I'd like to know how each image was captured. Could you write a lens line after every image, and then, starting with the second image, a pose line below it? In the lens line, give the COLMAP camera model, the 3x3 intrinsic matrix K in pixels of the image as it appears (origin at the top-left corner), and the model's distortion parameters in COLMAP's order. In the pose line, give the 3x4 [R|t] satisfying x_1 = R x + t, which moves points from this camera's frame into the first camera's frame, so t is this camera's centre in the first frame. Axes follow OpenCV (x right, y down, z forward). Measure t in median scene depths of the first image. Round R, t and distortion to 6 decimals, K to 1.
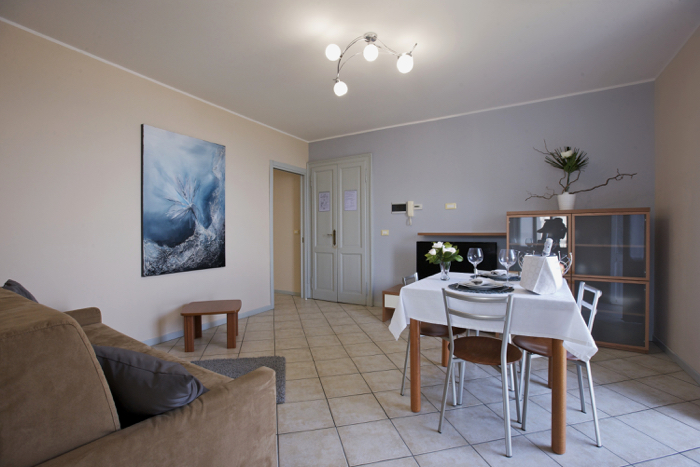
lens RADIAL K [[324.5, 0, 350.0], [0, 324.5, 233.5], [0, 0, 1]] dist [-0.025697, -0.000008]
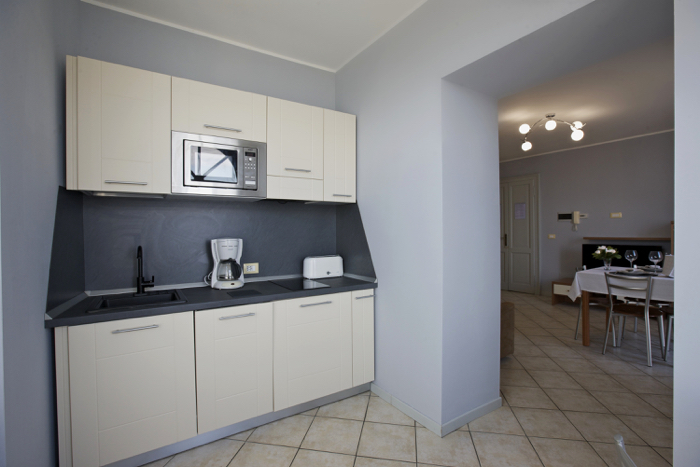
lens RADIAL K [[319.9, 0, 360.7], [0, 319.9, 231.3], [0, 0, 1]] dist [-0.000743, -0.000221]
pose [[0.925580, -0.001196, -0.378551, -0.145710], [-0.000202, 0.999993, -0.003655, -0.024755], [0.378553, 0.003459, 0.925573, -0.570358]]
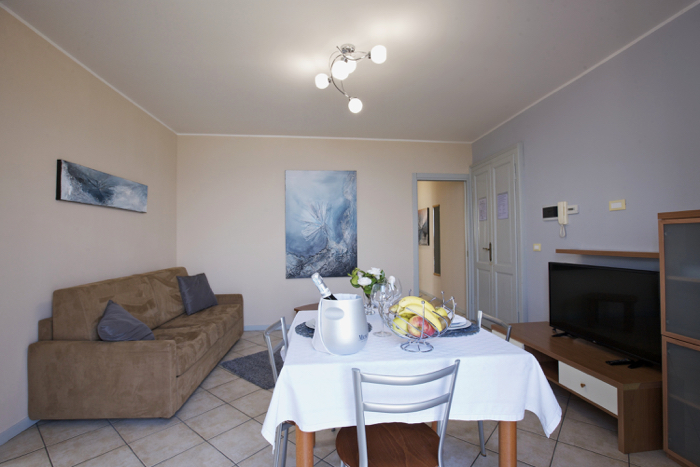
lens RADIAL K [[341.7, 0, 349.7], [0, 341.7, 237.2], [0, 0, 1]] dist [-0.001655, -0.000167]
pose [[0.610441, -0.011128, -0.791983, 0.617050], [0.003520, 0.999930, -0.011336, -0.024557], [0.792054, 0.004132, 0.610437, 0.270757]]
